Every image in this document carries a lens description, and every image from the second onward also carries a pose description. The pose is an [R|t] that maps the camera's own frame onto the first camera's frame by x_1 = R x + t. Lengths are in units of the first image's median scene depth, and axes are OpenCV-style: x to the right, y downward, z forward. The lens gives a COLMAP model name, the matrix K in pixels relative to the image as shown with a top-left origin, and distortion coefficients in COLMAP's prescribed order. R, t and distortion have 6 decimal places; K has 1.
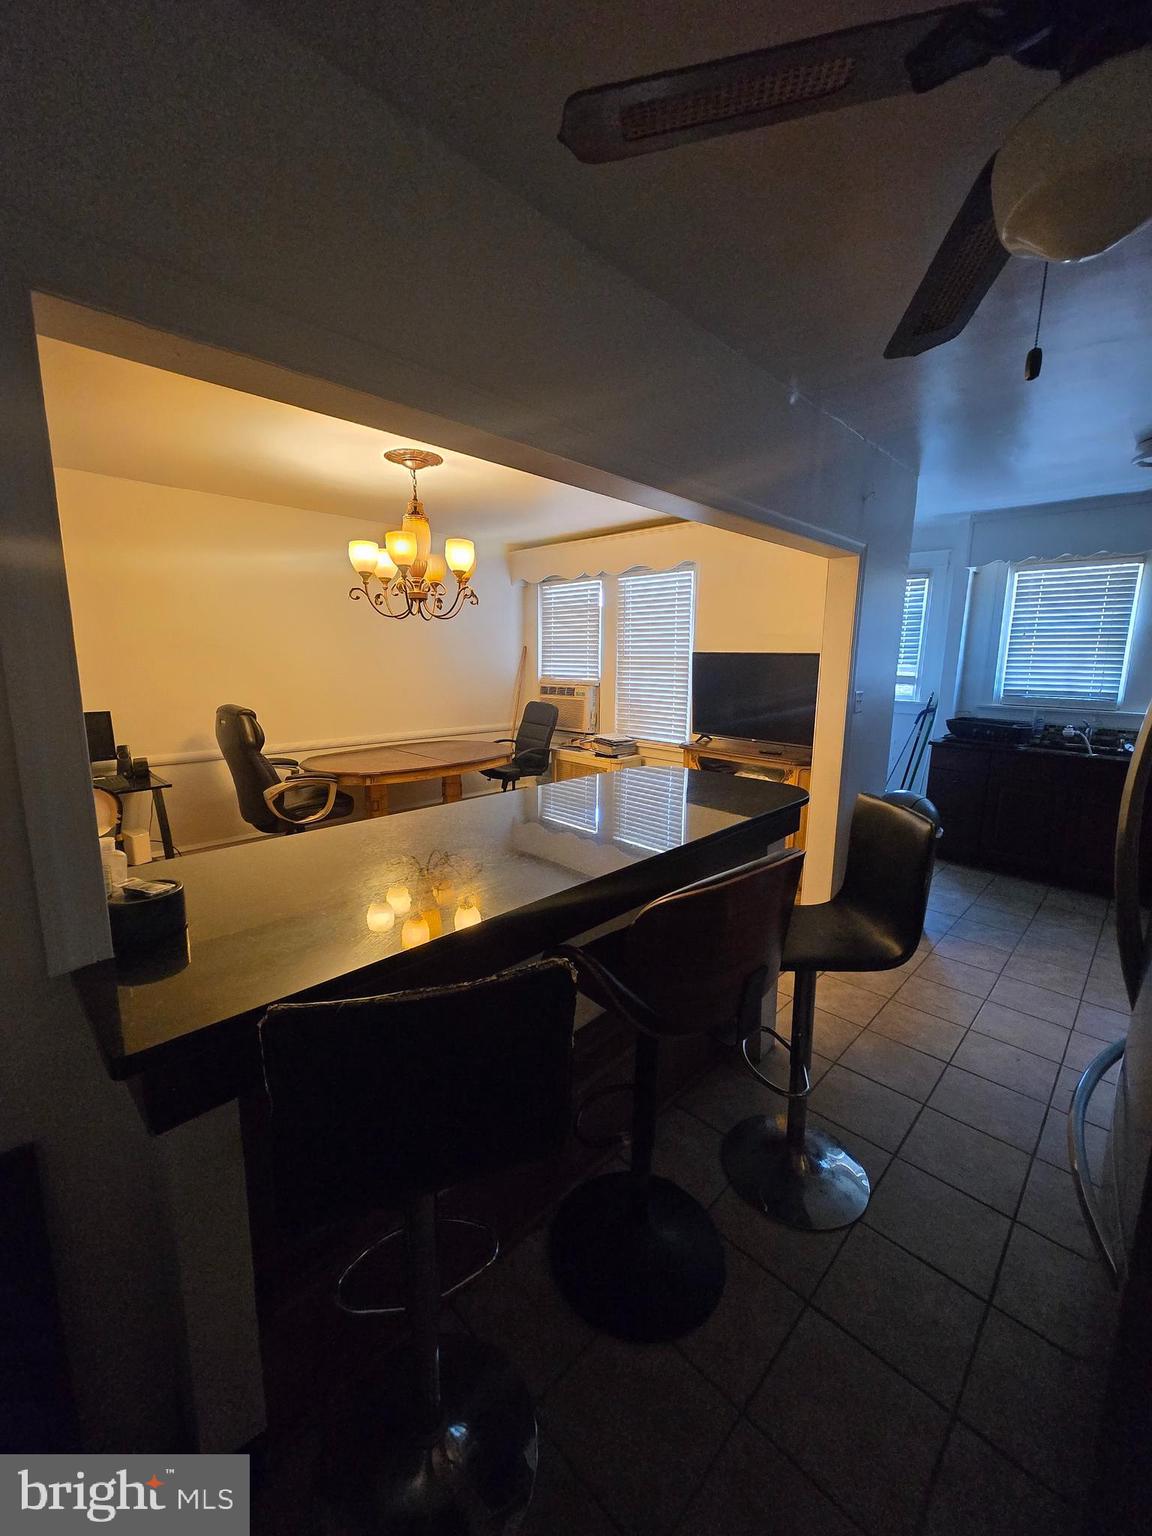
lens RADIAL K [[607.6, 0, 584.5], [0, 607.6, 754.9], [0, 0, 1]] dist [-0.000226, -0.000162]
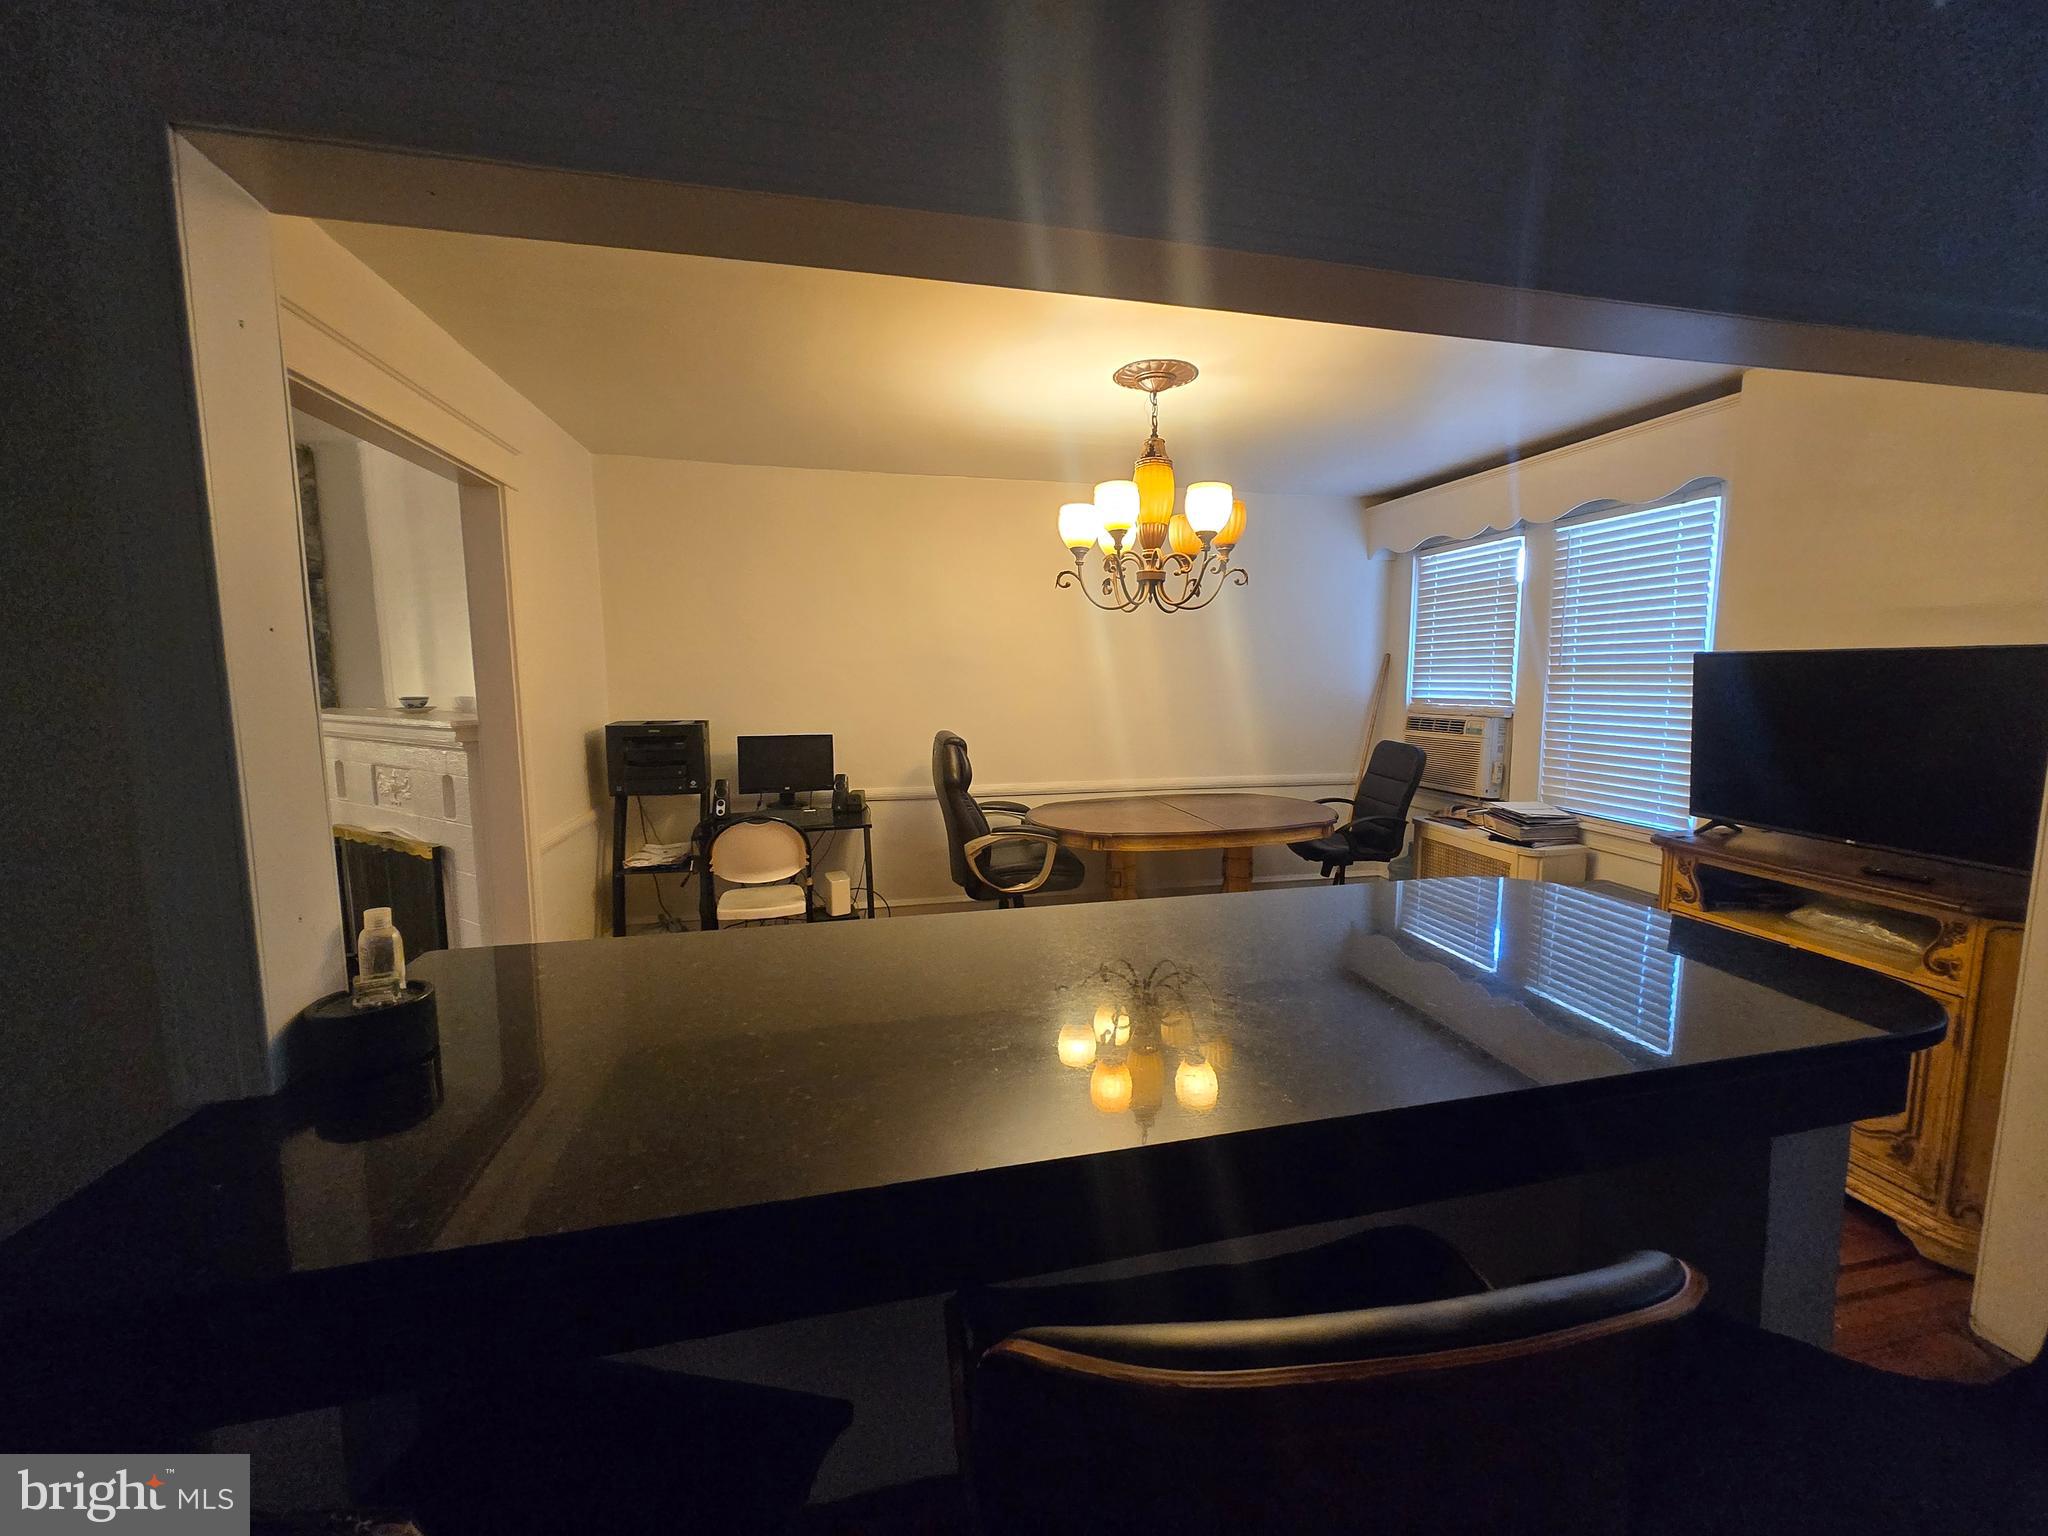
lens RADIAL K [[810.1, 0, 1043.6], [0, 810.1, 757.7], [0, 0, 1]] dist [-0.000226, -0.000162]
pose [[0.838422, 0.045798, -0.543094, 0.085641], [-0.078691, 0.996194, -0.037475, -0.014677], [0.539311, 0.074157, 0.838835, 0.144863]]
